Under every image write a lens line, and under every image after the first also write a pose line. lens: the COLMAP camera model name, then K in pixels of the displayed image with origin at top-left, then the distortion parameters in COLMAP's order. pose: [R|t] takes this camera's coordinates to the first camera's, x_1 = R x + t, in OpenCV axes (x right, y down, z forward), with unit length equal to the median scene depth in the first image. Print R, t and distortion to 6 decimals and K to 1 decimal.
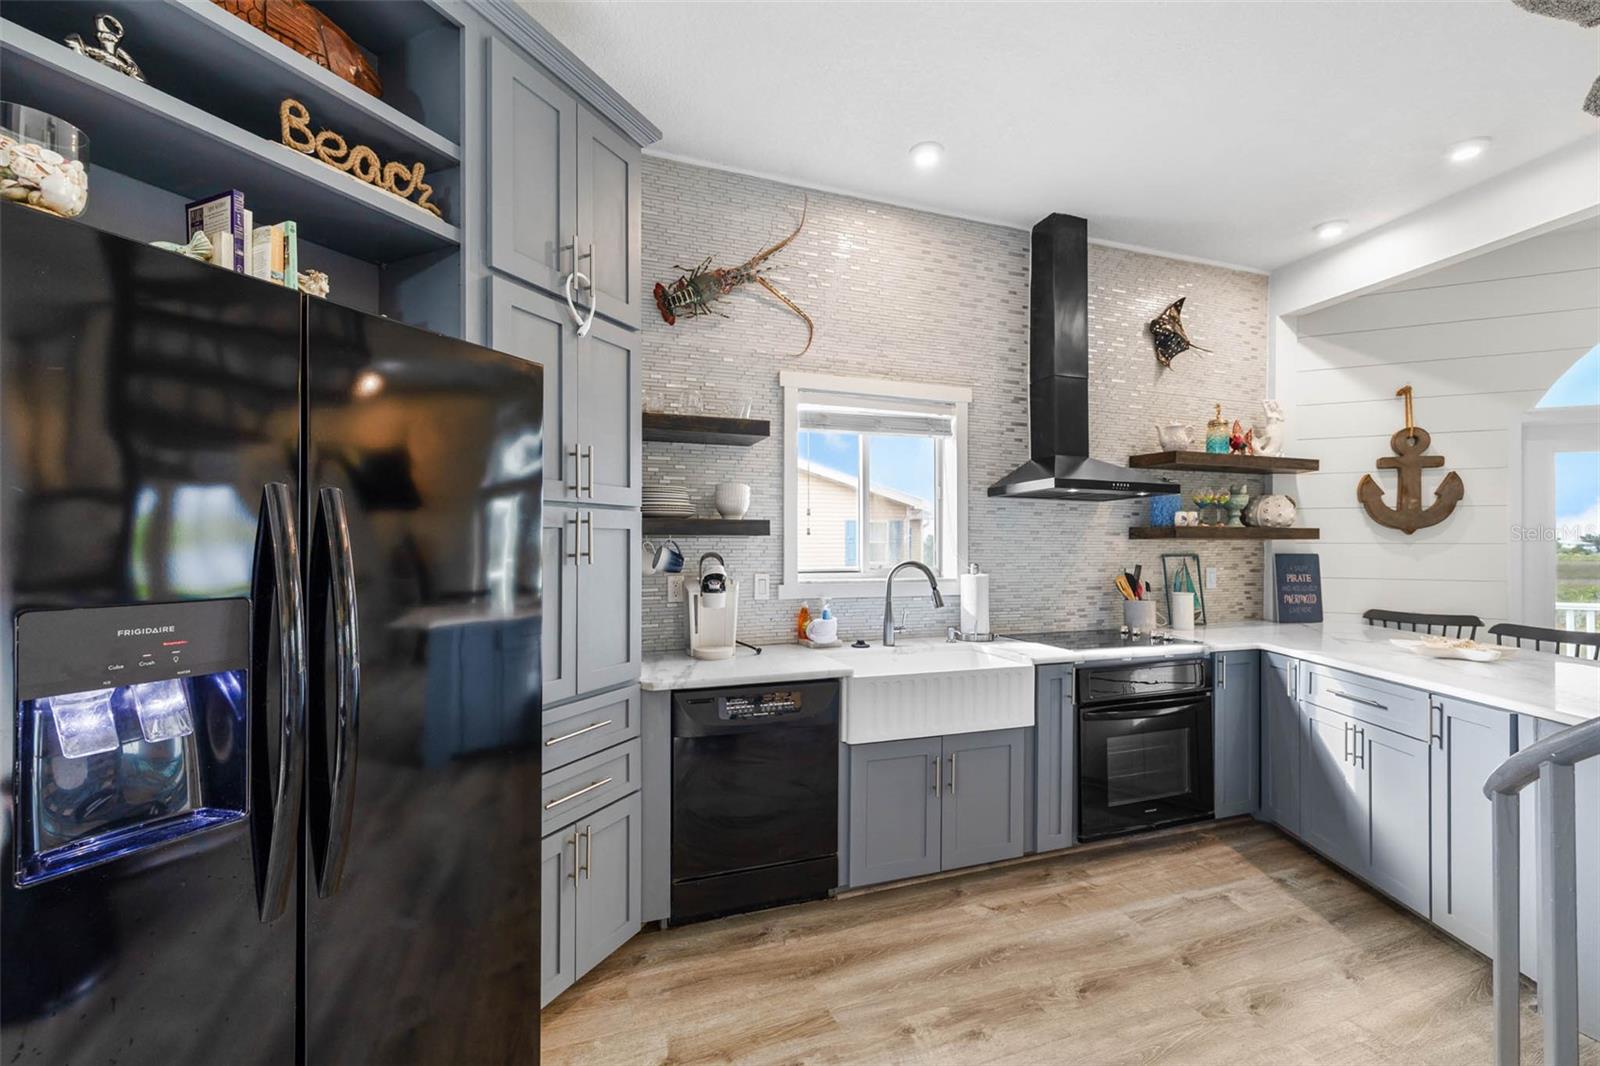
lens RADIAL K [[670.2, 0, 800.0], [0, 670.2, 533.0], [0, 0, 1]] dist [0.000128, -0.000038]
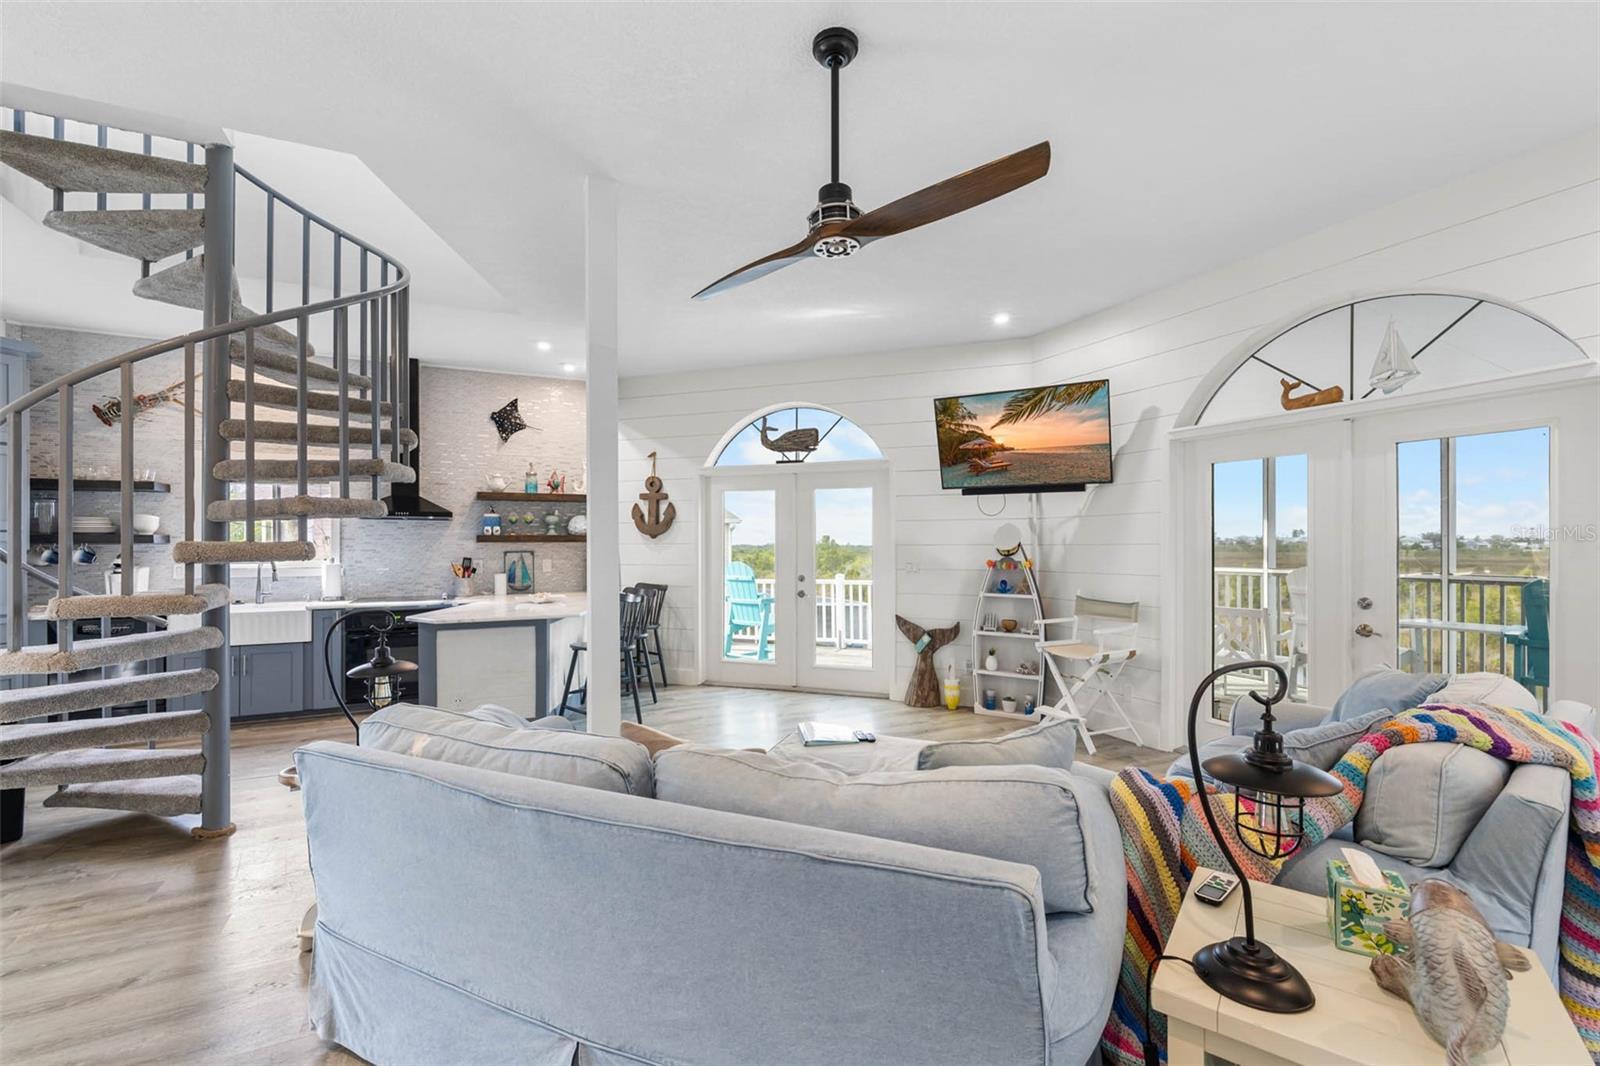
lens RADIAL K [[670.2, 0, 800.0], [0, 670.2, 533.0], [0, 0, 1]] dist [0.000128, -0.000038]
pose [[0.994842, -0.004817, 0.101318, 1.118206], [0.005184, 0.999981, -0.003357, -0.004905], [-0.101300, 0.003865, 0.994848, -0.750176]]
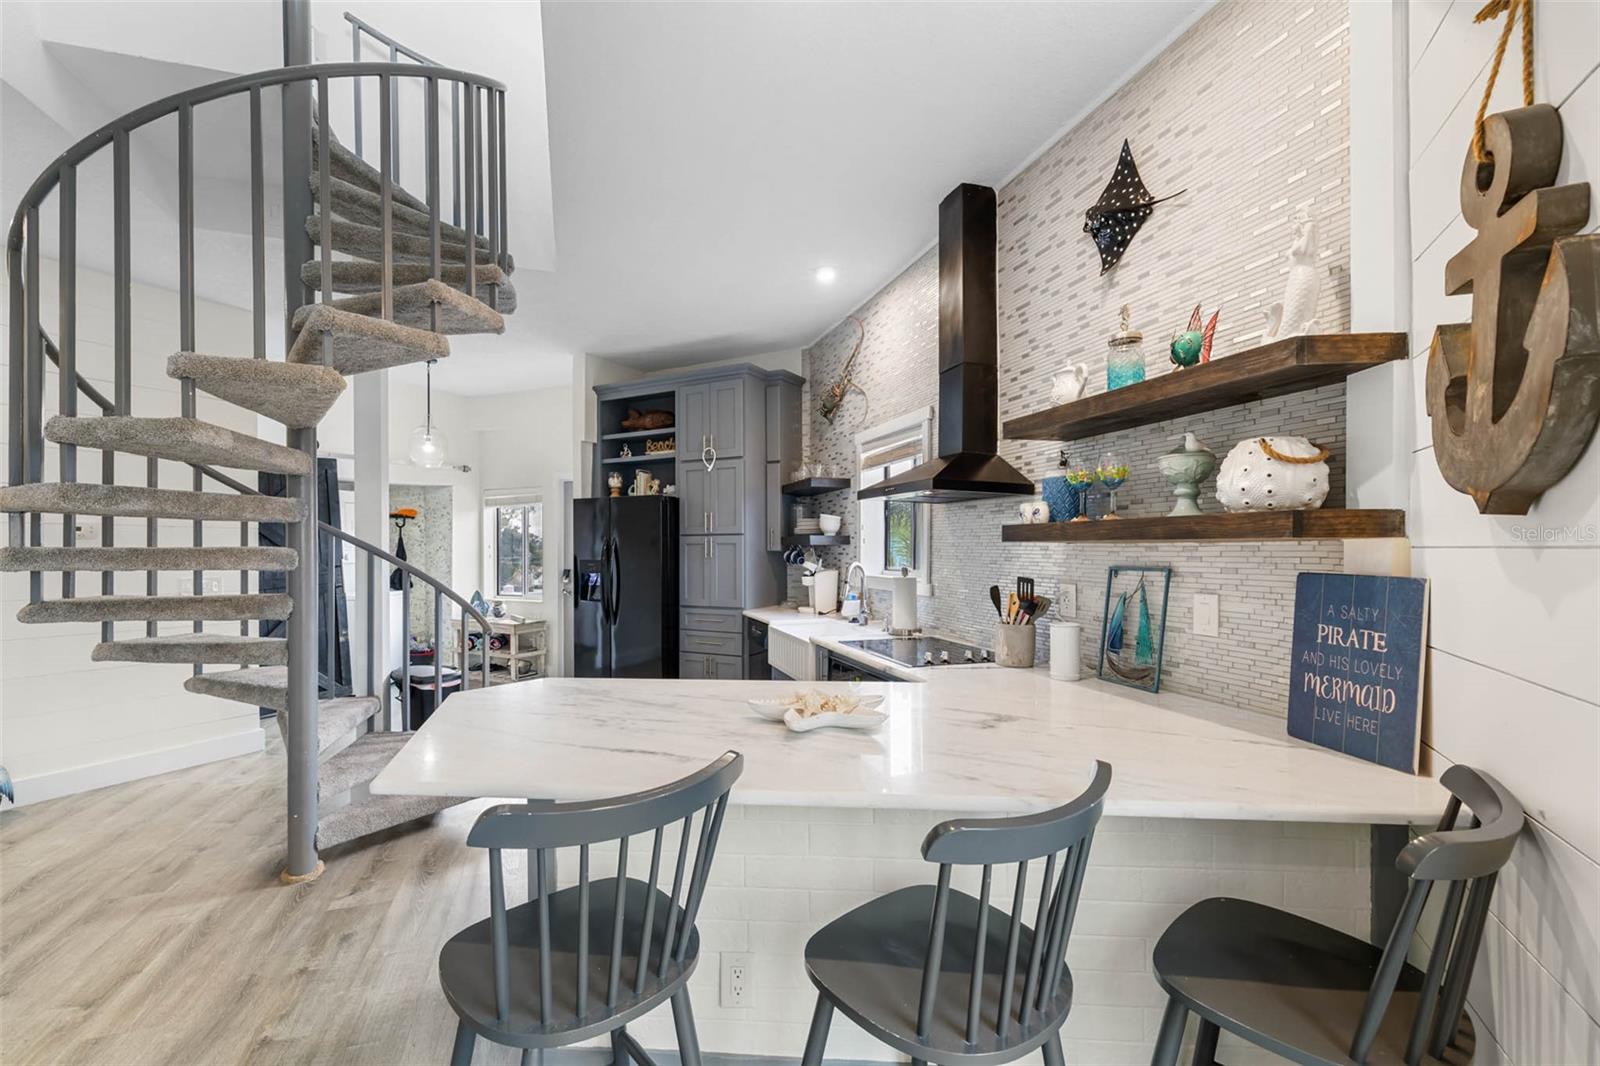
lens RADIAL K [[690.3, 0, 804.5], [0, 690.3, 551.7], [0, 0, 1]] dist [0.001279, 0.000110]
pose [[-0.033202, 0.001049, -0.999448, 1.210741], [0.011790, 0.999930, 0.000658, 0.014978], [0.999379, -0.011761, -0.033212, 0.740300]]
